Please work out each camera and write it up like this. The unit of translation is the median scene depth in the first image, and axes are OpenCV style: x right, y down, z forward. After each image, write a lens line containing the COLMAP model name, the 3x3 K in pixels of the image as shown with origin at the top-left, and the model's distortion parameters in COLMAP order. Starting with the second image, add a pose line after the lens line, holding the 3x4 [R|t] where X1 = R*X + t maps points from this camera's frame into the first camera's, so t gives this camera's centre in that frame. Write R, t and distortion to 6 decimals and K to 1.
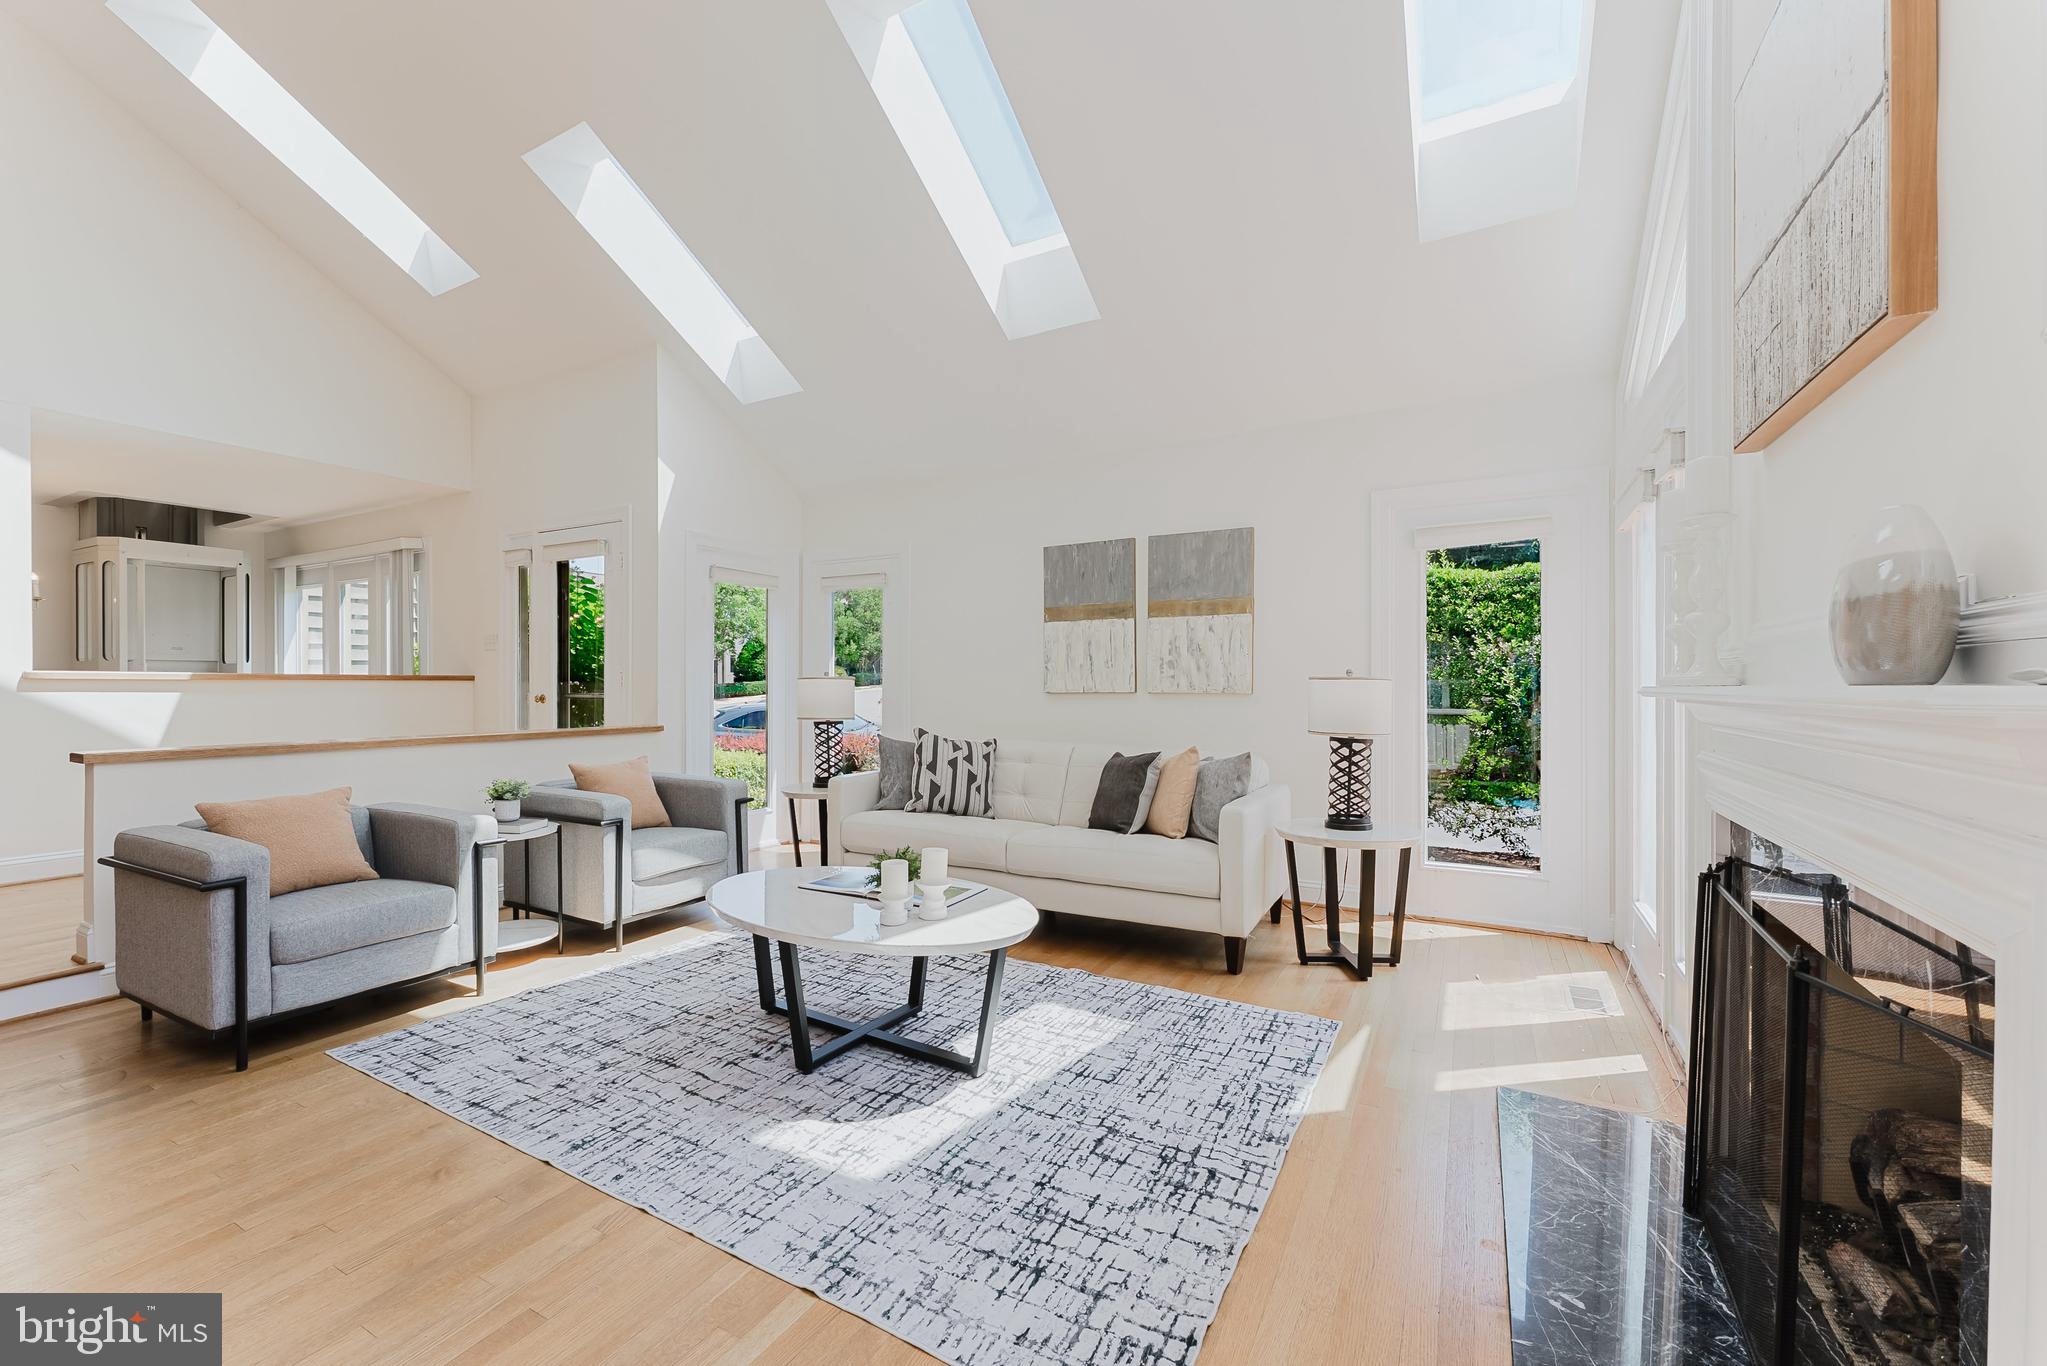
lens RADIAL K [[821.0, 0, 1023.2], [0, 821.0, 666.5], [0, 0, 1]] dist [-0.002024, 0.000581]
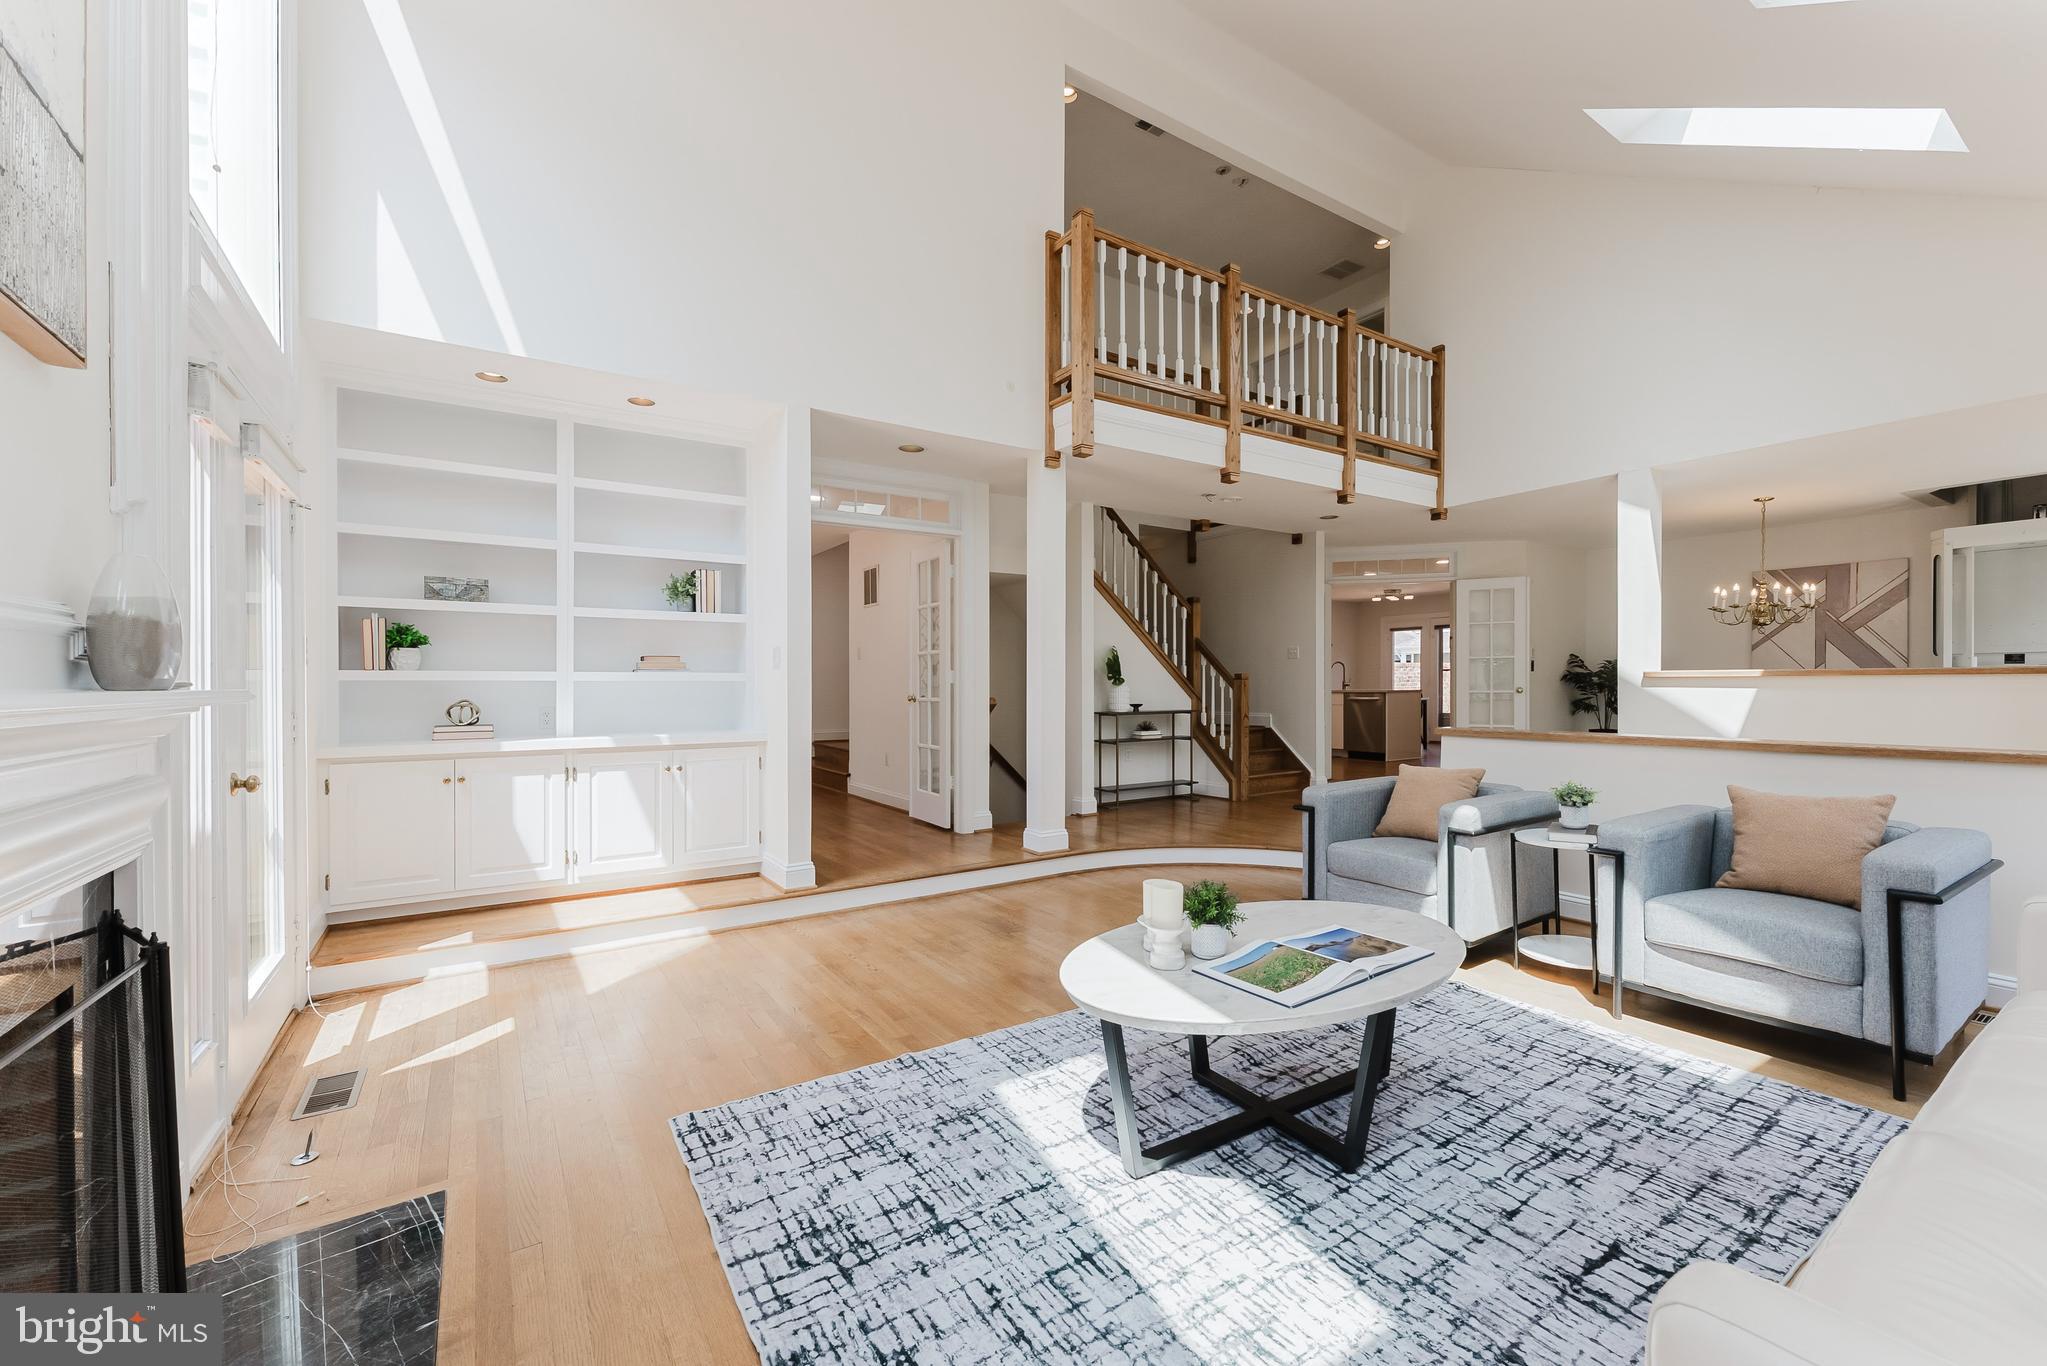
lens RADIAL K [[821.0, 0, 1038.3], [0, 821.0, 666.7], [0, 0, 1]] dist [-0.002024, 0.000581]
pose [[-0.455166, -0.016088, -0.890261, 0.673064], [0.026065, 0.999168, -0.031382, 0.024491], [0.890025, -0.037489, -0.454368, 1.235158]]
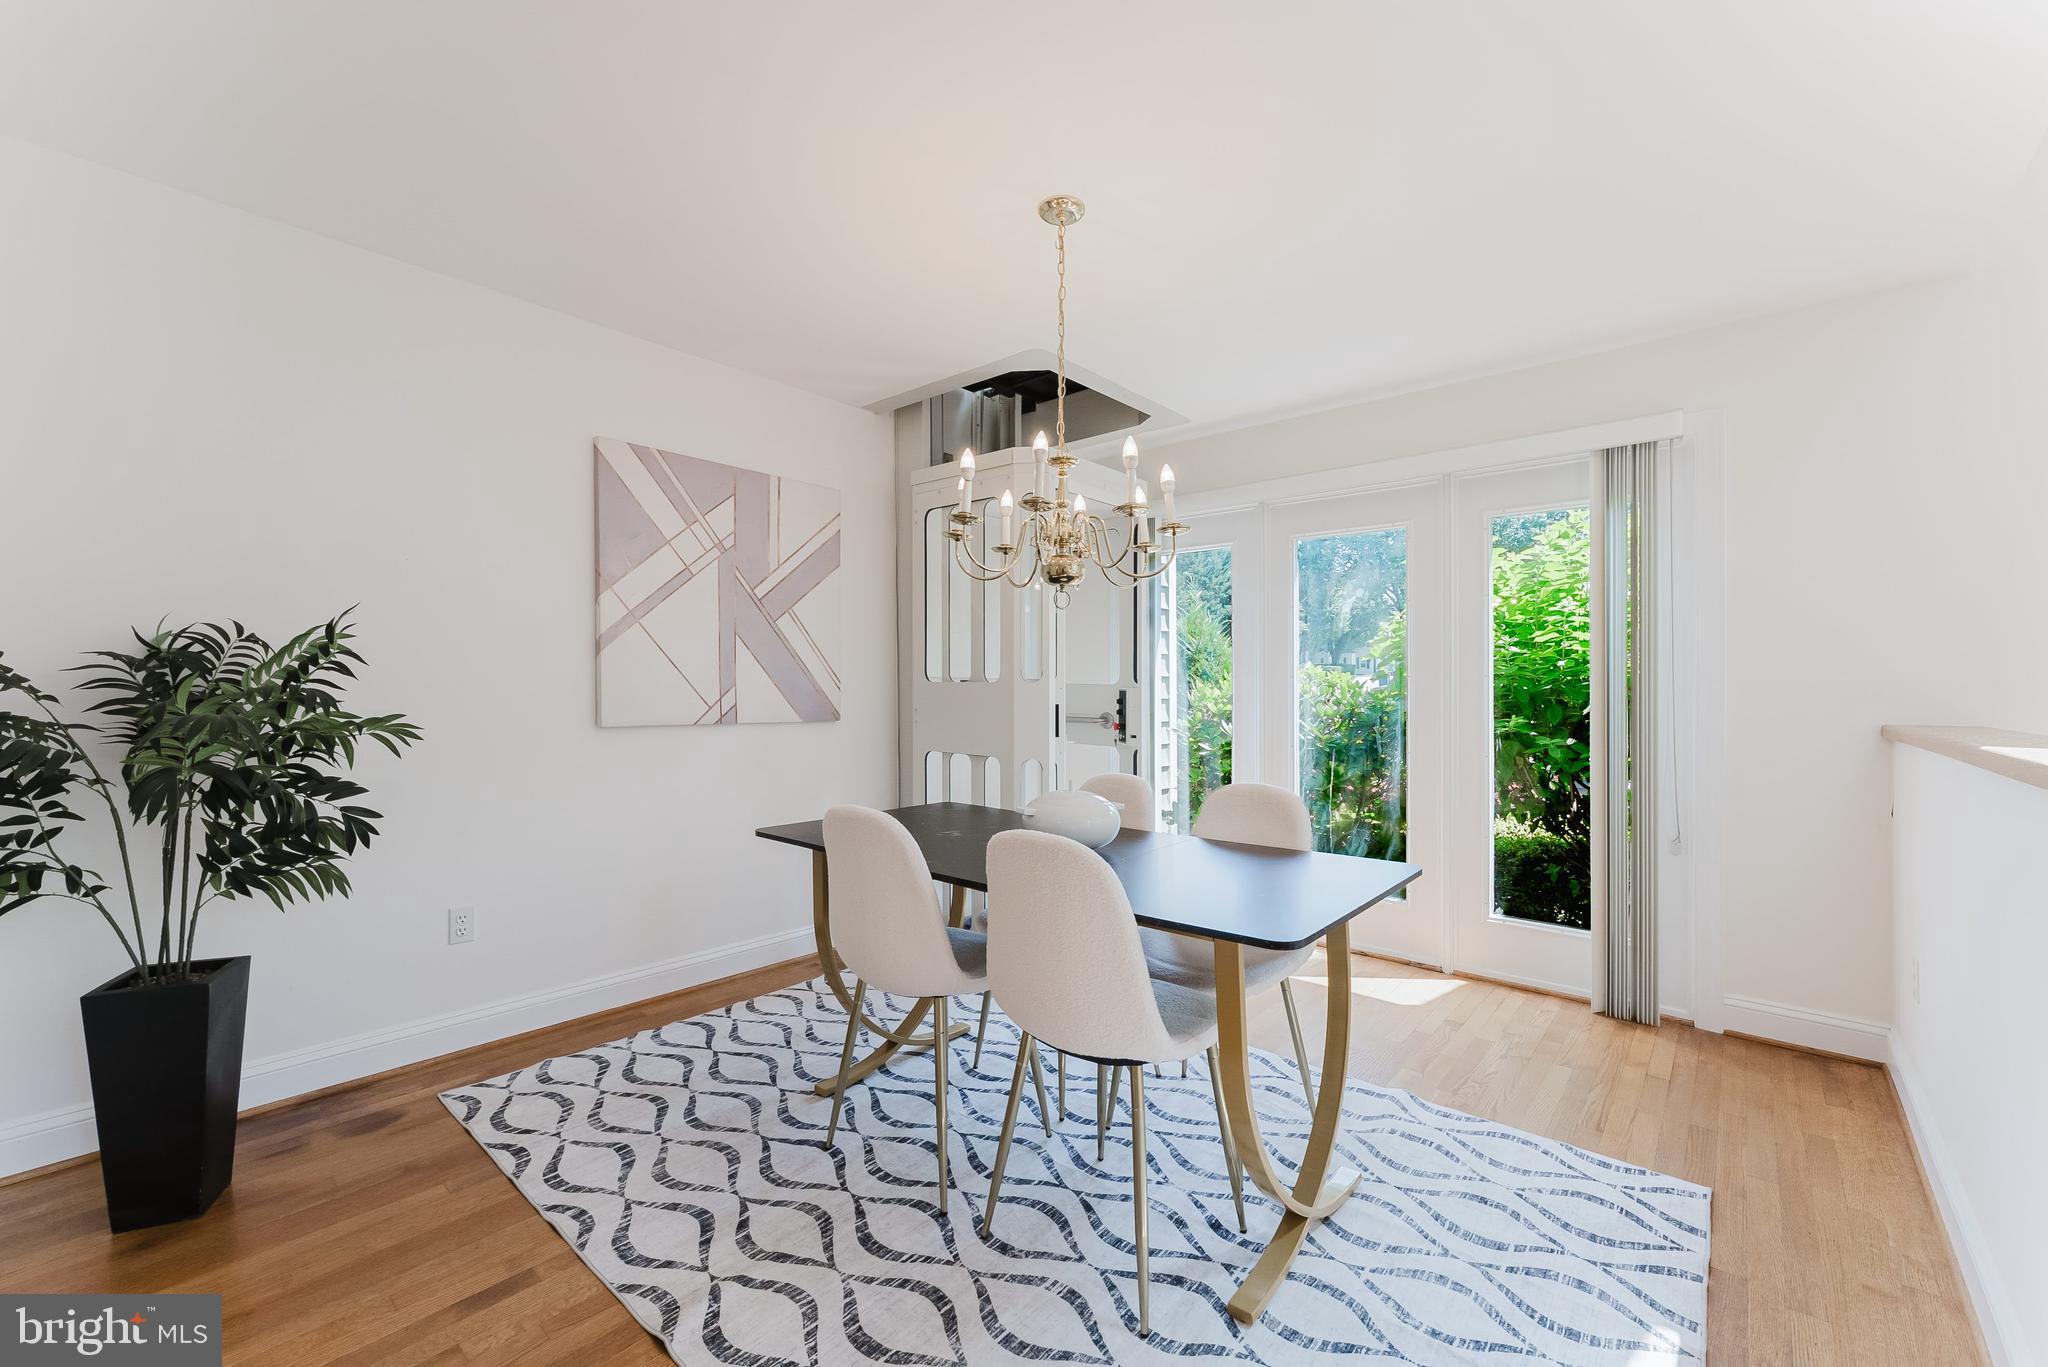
lens RADIAL K [[821.4, 0, 1023.7], [0, 821.4, 685.5], [0, 0, 1]] dist [-0.002024, 0.000581]
pose [[0.977298, 0.007157, -0.211748, -2.385042], [-0.003291, 0.999822, 0.018603, -0.035038], [0.211843, -0.017483, 0.977147, 1.283814]]
